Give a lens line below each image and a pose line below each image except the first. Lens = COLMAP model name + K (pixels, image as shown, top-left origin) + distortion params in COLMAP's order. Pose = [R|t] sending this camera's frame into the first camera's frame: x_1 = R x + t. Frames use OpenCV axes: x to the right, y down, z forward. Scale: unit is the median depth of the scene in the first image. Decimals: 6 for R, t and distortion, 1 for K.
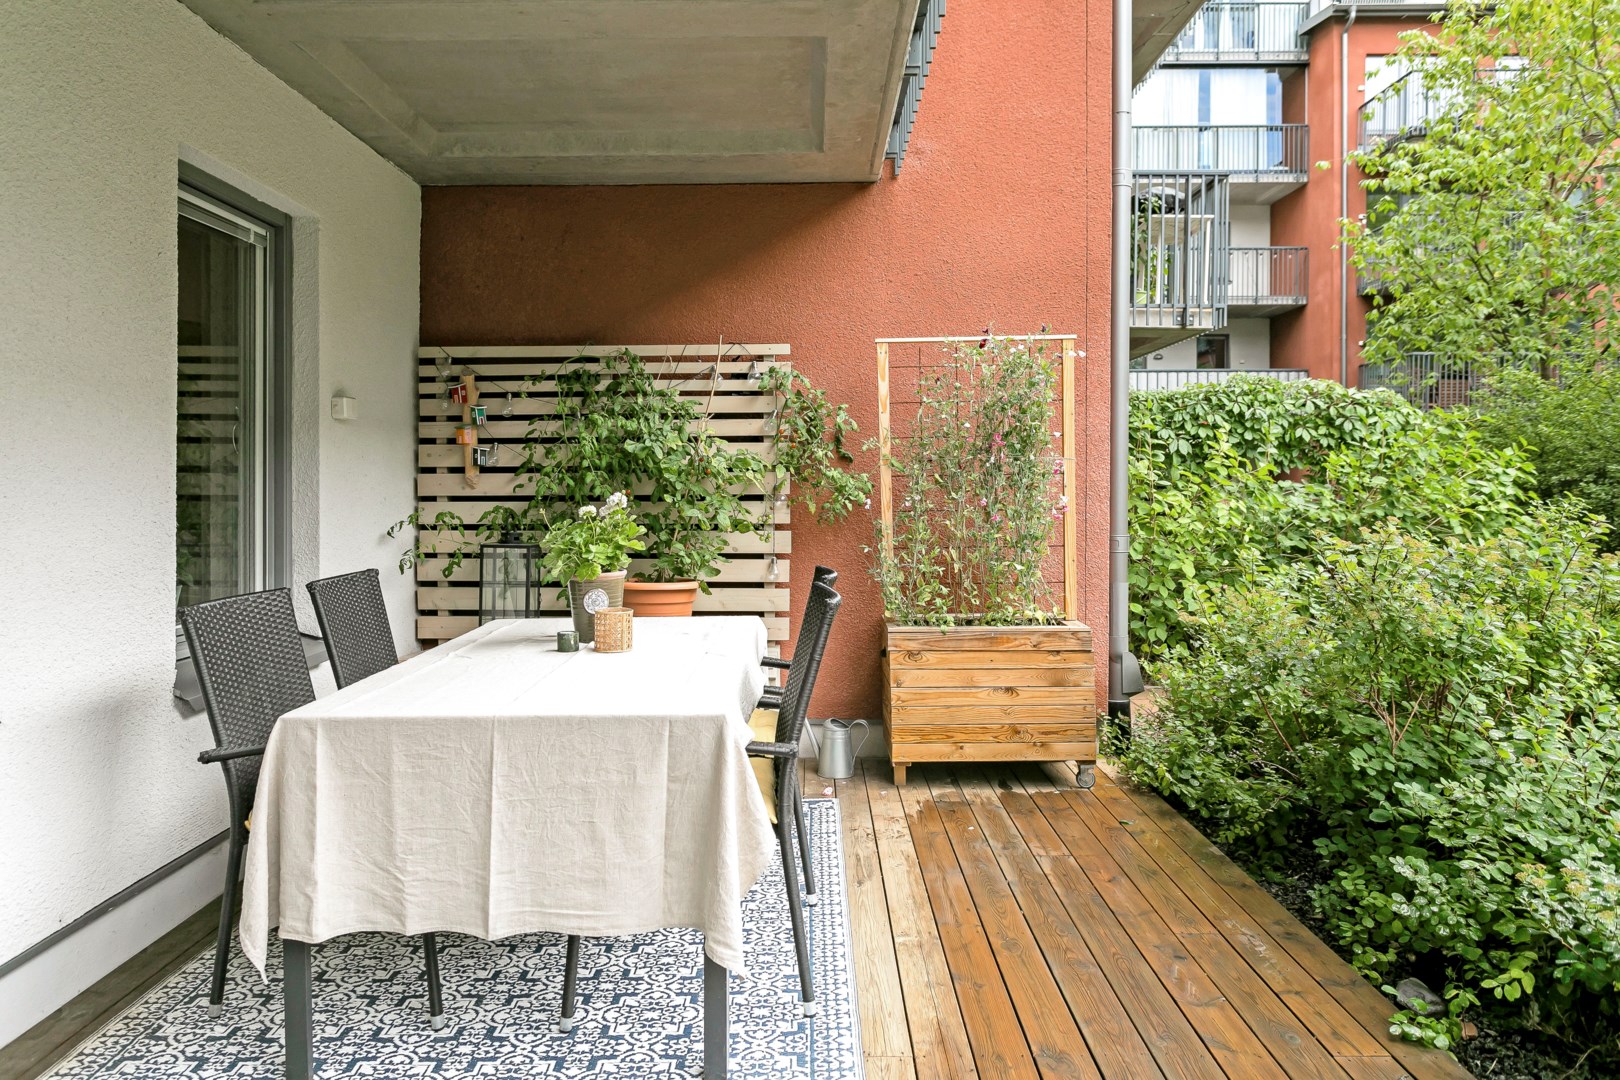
lens RADIAL K [[1057.4, 0, 806.7], [0, 1057.4, 483.3], [0, 0, 1]] dist [-0.003779, -0.000739]
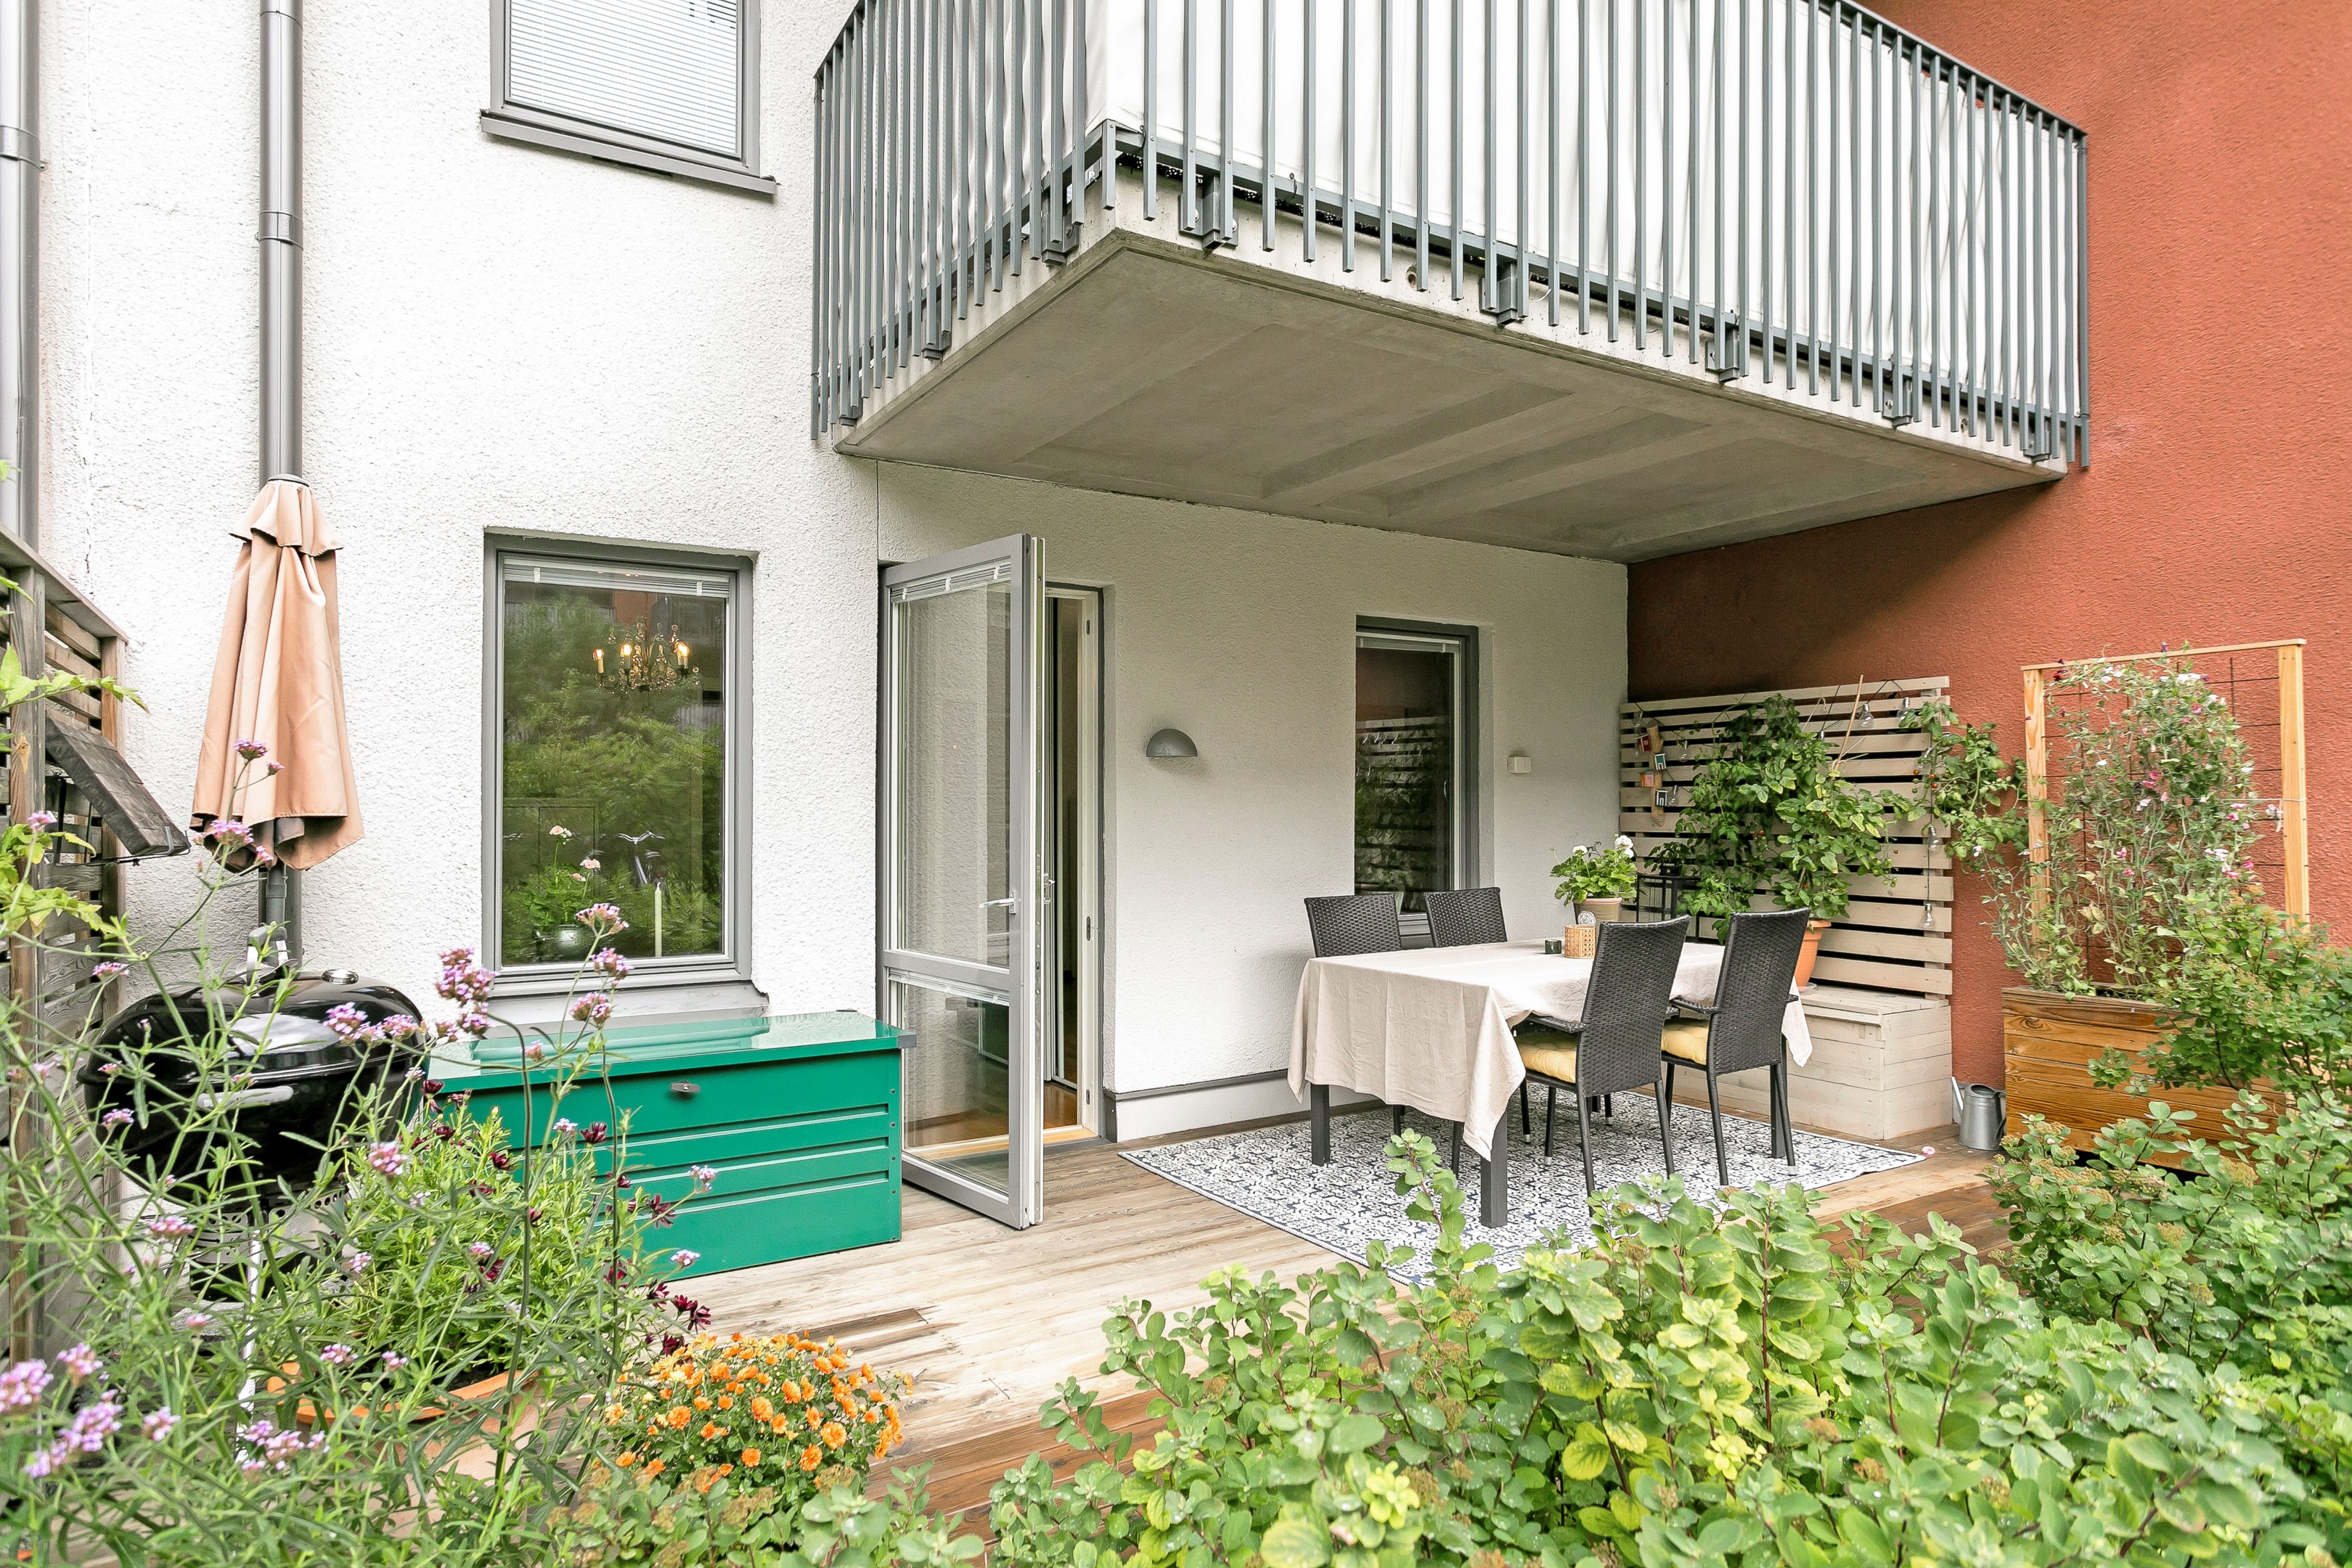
lens RADIAL K [[1293.7, 0, 1172.9], [0, 1293.7, 790.6], [0, 0, 1]] dist [-0.016928, 0.001796]
pose [[0.526047, -0.005484, -0.850438, 0.591896], [0.000769, 0.999982, -0.005973, -0.024868], [0.850455, 0.002488, 0.526042, -0.175955]]
